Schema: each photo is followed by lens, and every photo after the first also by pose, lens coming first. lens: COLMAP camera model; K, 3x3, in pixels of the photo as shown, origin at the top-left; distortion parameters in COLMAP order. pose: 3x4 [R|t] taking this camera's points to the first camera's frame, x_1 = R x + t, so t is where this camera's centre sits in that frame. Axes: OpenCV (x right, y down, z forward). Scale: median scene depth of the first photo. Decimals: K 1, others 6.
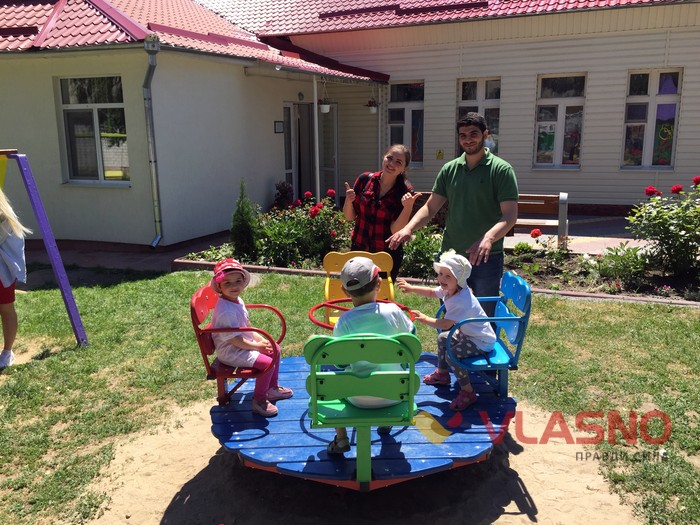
lens RADIAL K [[607.6, 0, 352.7], [0, 607.6, 255.6], [0, 0, 1]] dist [0.082322, -0.085722]
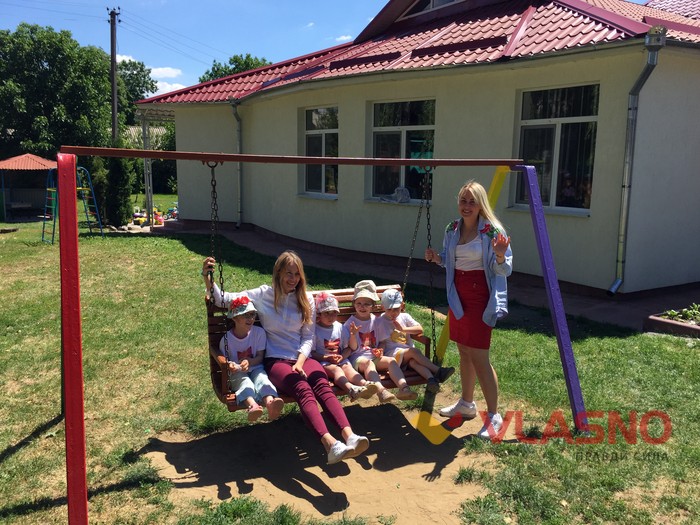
lens RADIAL K [[607.6, 0, 352.1], [0, 607.6, 264.7], [0, 0, 1]] dist [0.082322, -0.085722]
pose [[0.830569, 0.120868, -0.543641, -0.174371], [-0.140283, 0.990094, 0.005806, -0.007923], [0.538957, 0.071442, 0.839298, 0.143708]]
